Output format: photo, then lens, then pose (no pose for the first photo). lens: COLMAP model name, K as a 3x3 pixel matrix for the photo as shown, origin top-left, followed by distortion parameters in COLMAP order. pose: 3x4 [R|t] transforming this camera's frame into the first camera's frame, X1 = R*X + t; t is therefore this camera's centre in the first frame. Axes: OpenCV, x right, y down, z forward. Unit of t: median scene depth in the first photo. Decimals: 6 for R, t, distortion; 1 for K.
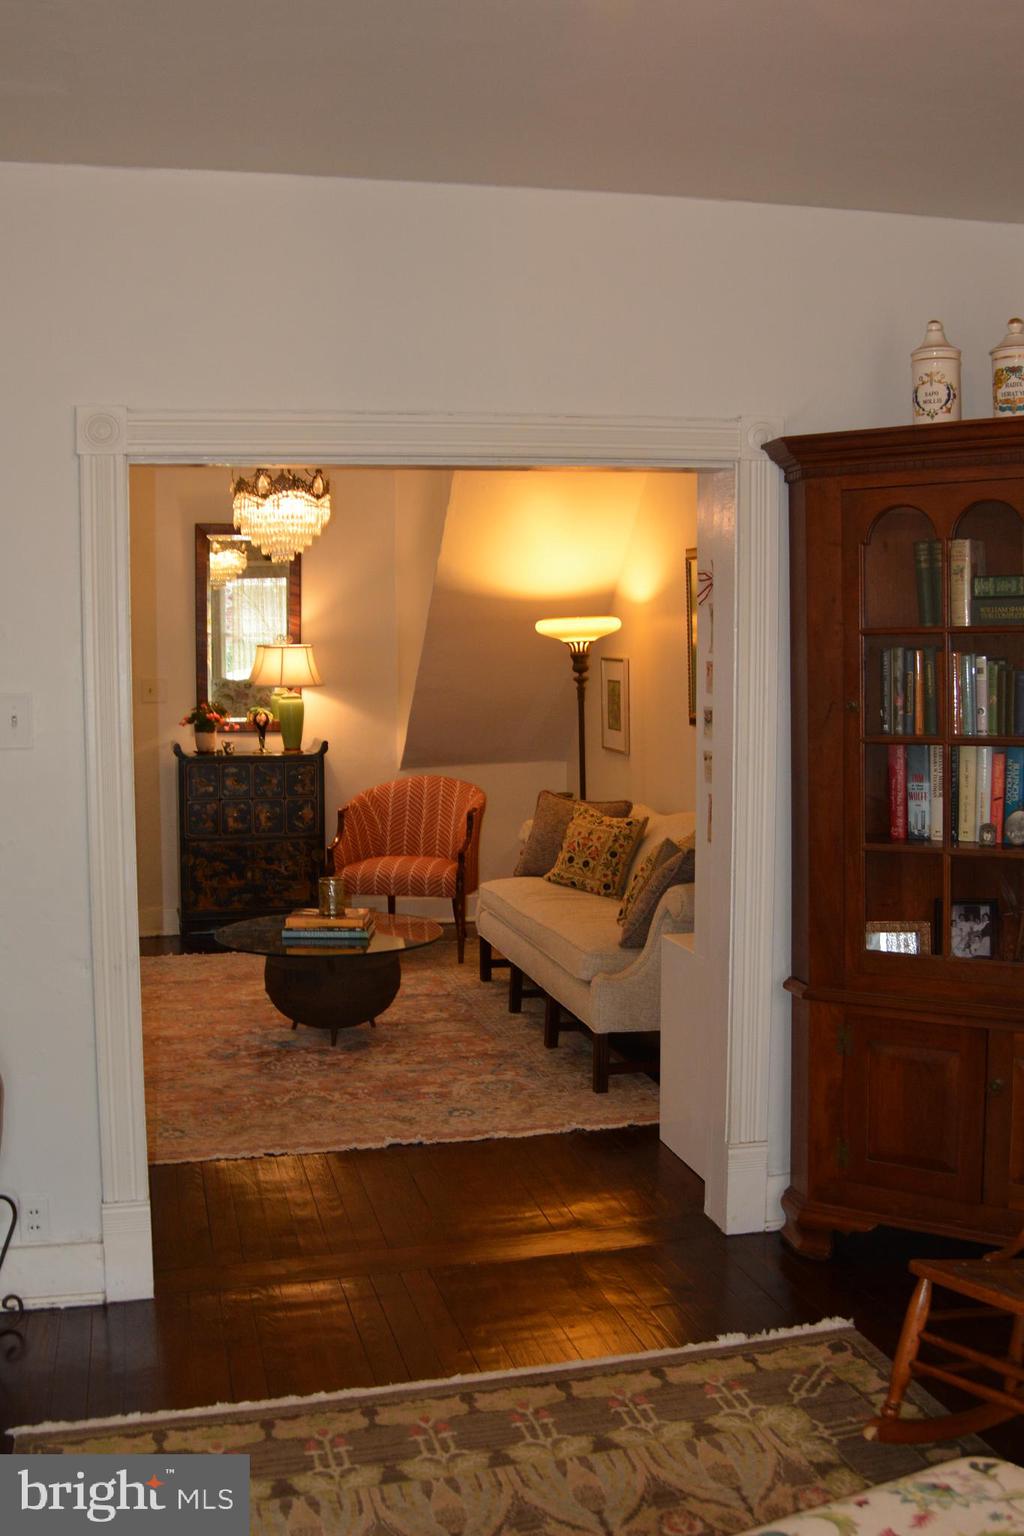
lens RADIAL K [[1484.3, 0, 483.9], [0, 1484.3, 805.9], [0, 0, 1]] dist [-0.169491, 0.115386]
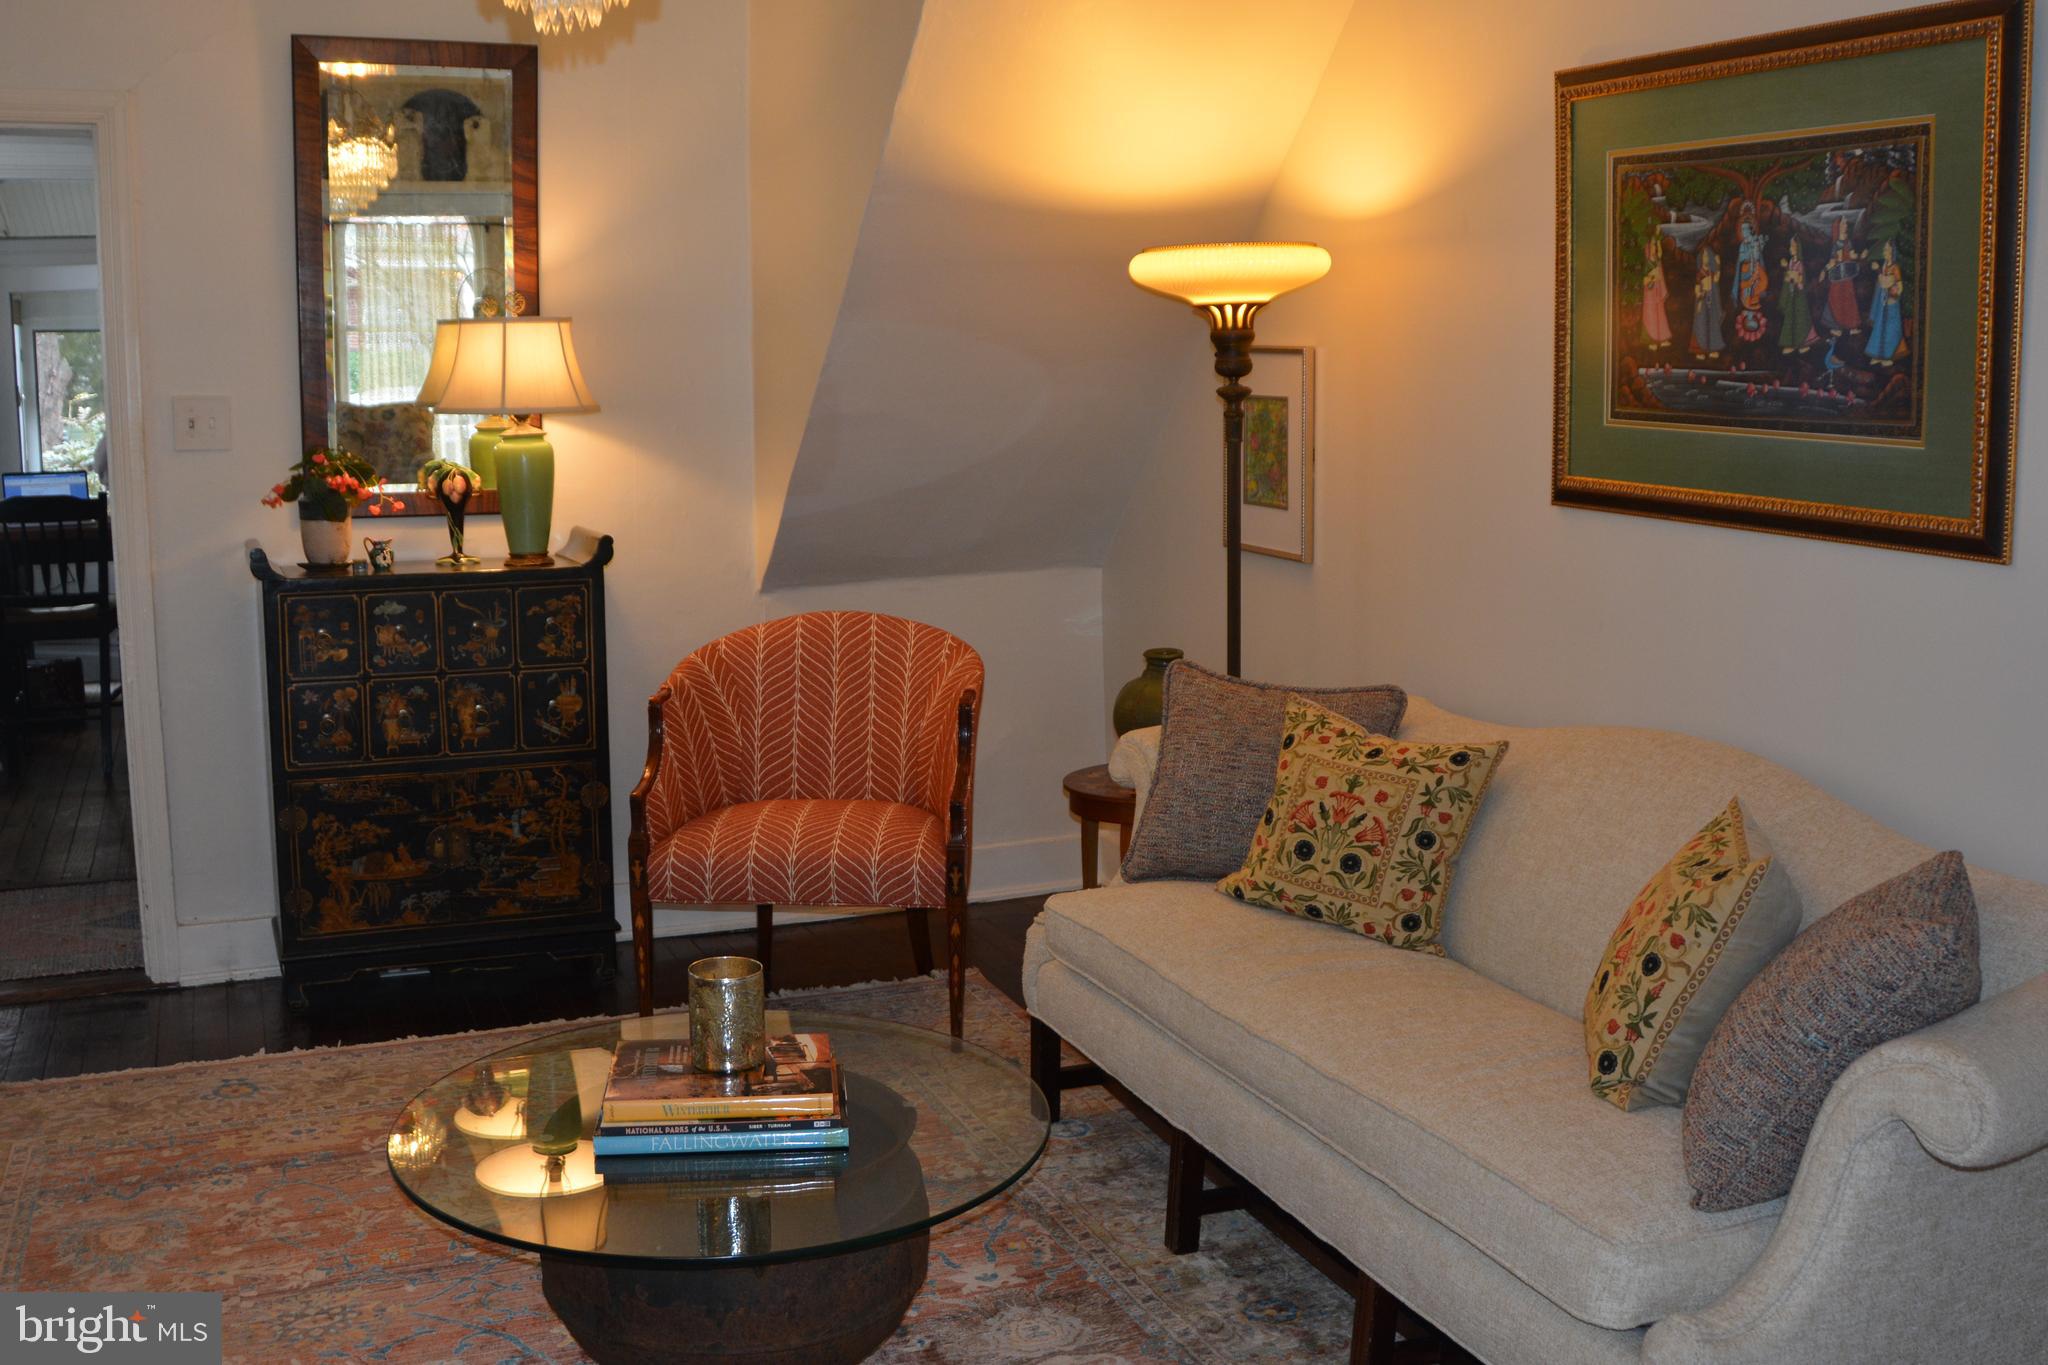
lens RADIAL K [[1979.1, 0, 1024.0], [0, 1979.1, 682.5], [0, 0, 1]] dist [-0.169491, 0.115386]
pose [[0.986357, -0.021003, 0.163275, -0.082102], [0.012223, 0.998434, 0.054591, -0.031200], [-0.164165, -0.051850, 0.985069, 0.412709]]
